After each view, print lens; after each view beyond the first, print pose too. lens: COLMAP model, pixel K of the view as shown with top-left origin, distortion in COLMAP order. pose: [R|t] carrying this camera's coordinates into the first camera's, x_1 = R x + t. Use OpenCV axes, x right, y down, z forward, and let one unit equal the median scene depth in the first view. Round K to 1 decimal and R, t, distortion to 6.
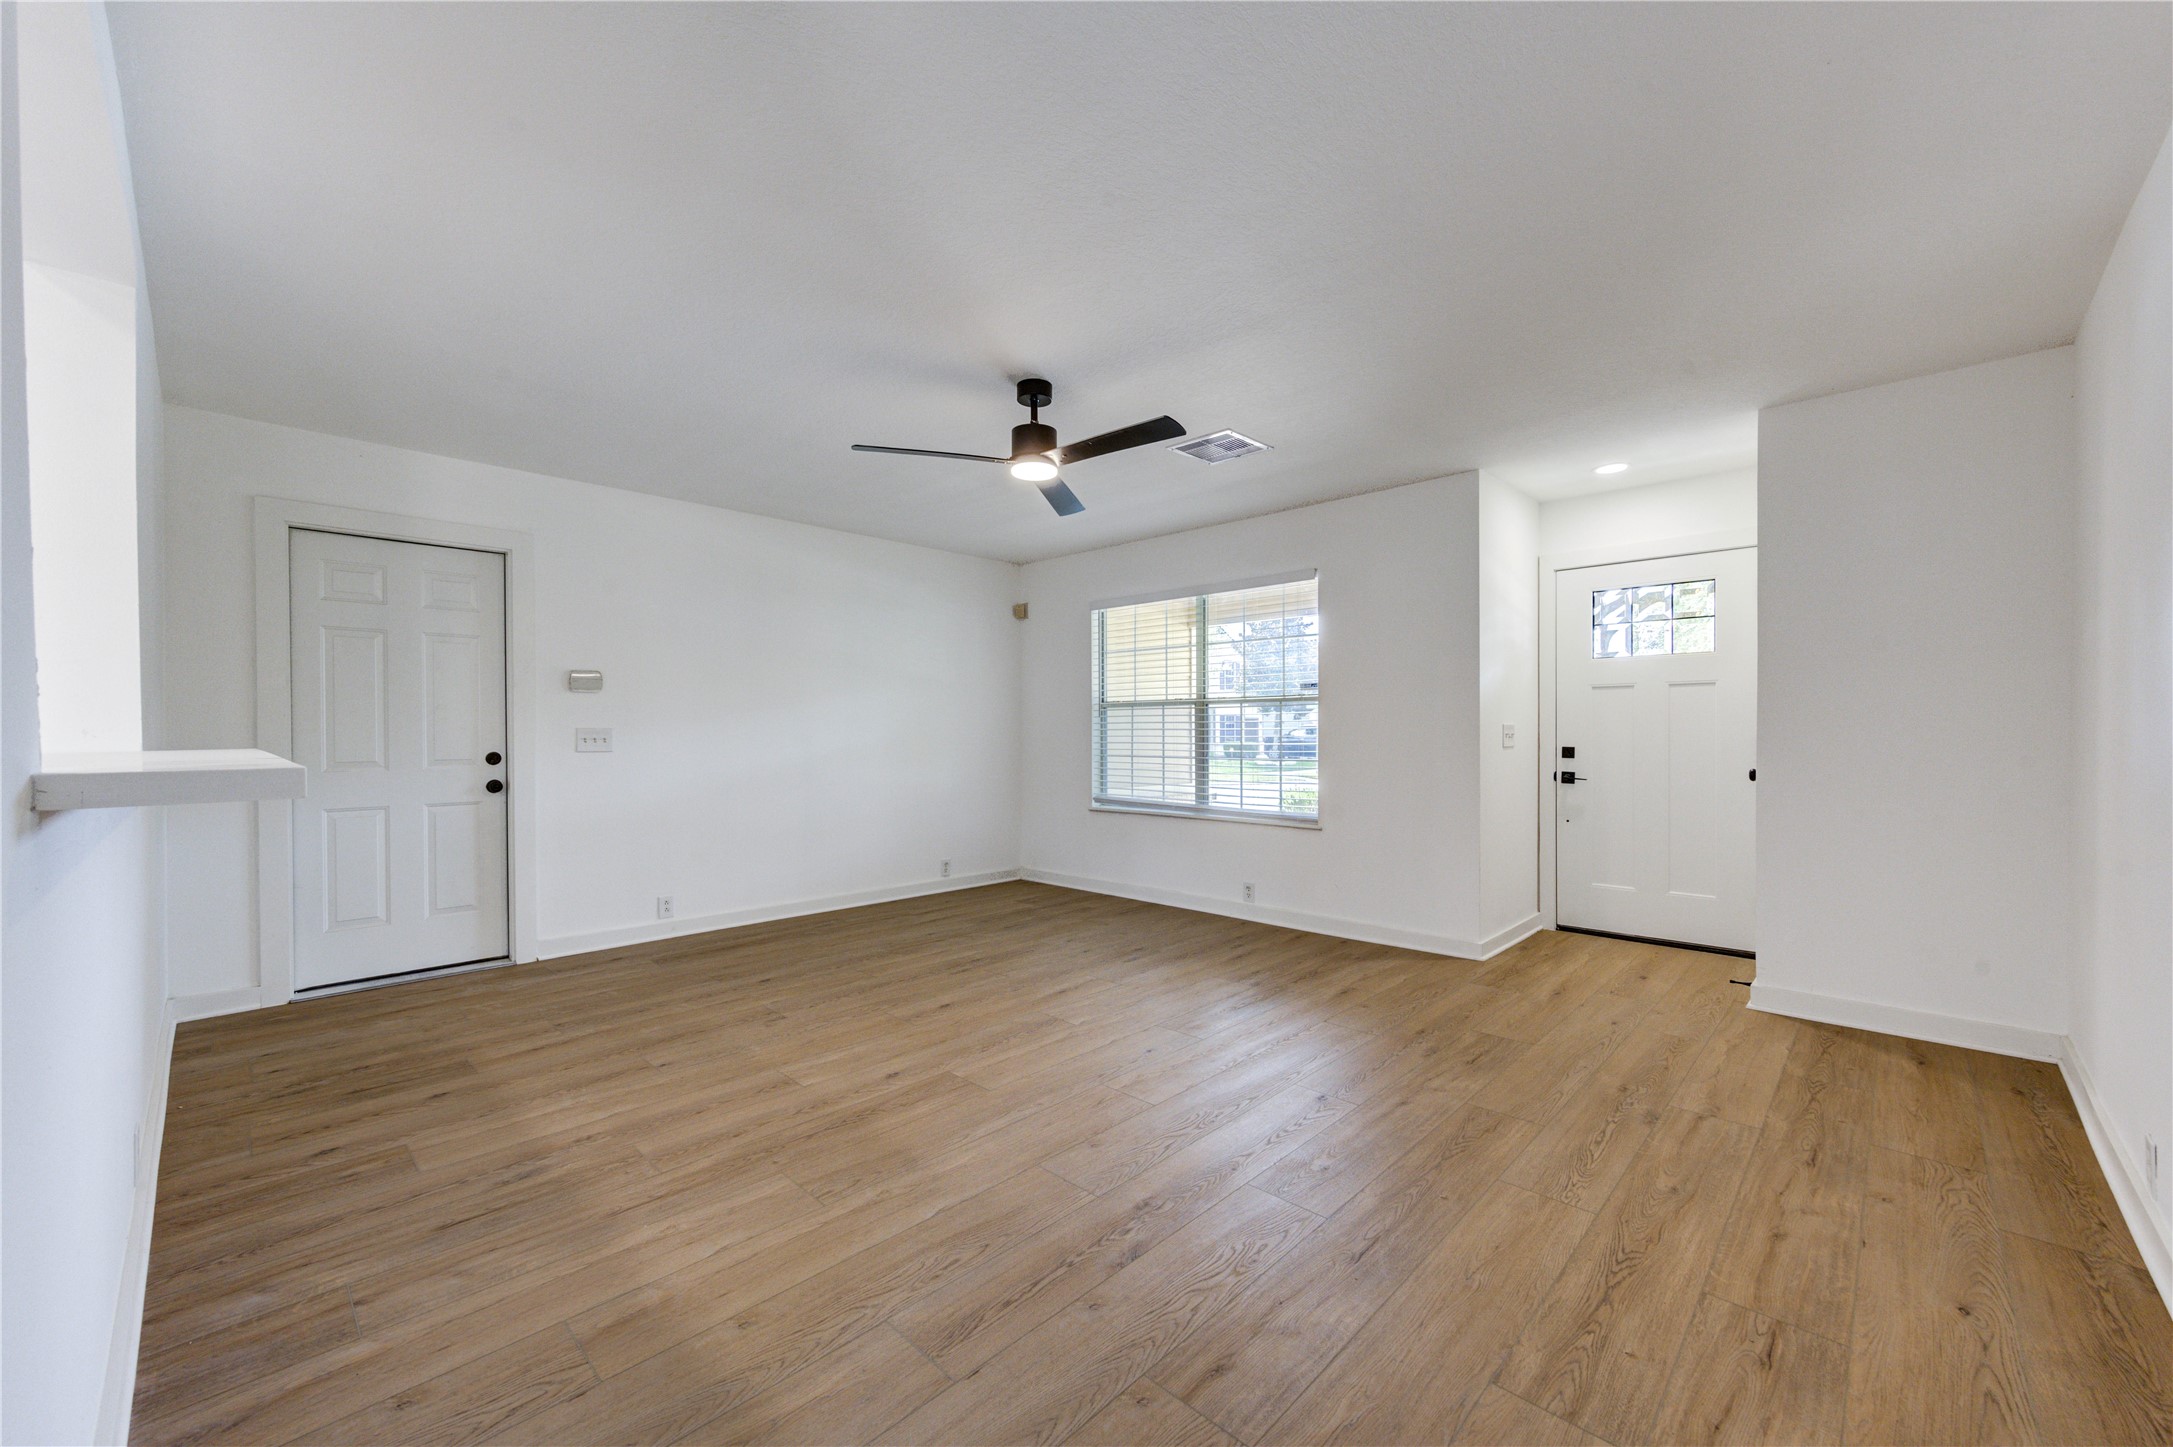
lens RADIAL K [[864.1, 0, 1123.5], [0, 864.1, 732.4], [0, 0, 1]] dist [0.060909, -0.006091]
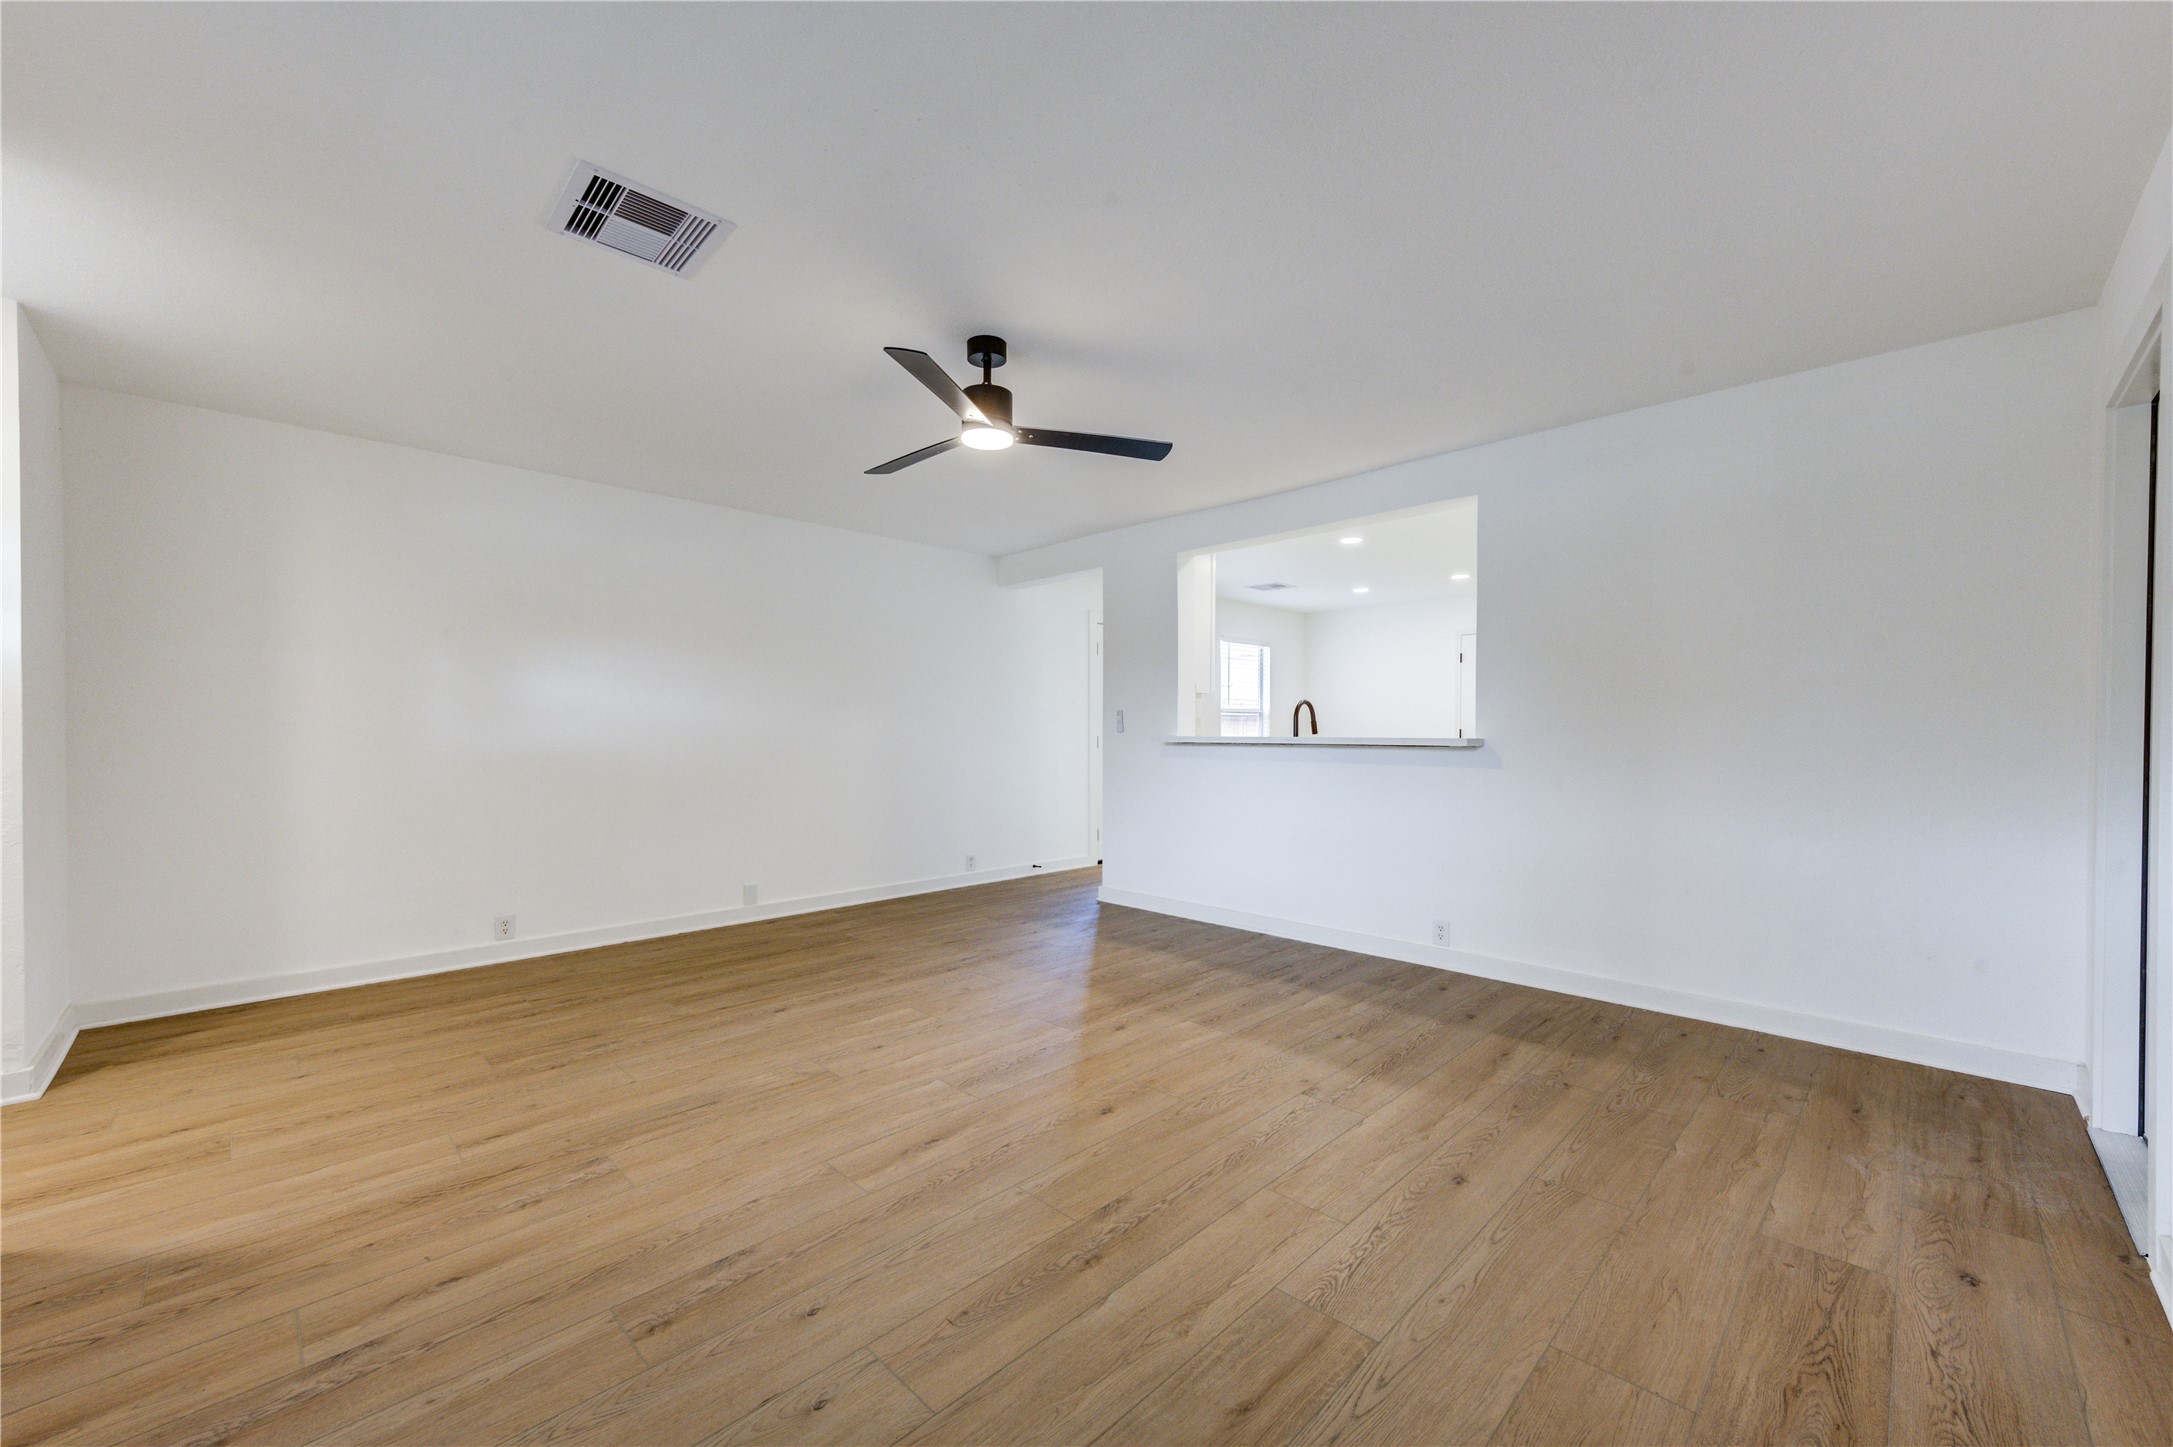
lens RADIAL K [[845.4, 0, 1094.5], [0, 845.4, 738.3], [0, 0, 1]] dist [0.004557, 0.000174]
pose [[-0.998942, 0.003850, 0.045820, -0.268481], [0.004380, 0.999925, 0.011458, 0.001415], [-0.045772, 0.011647, -0.998884, 1.997033]]
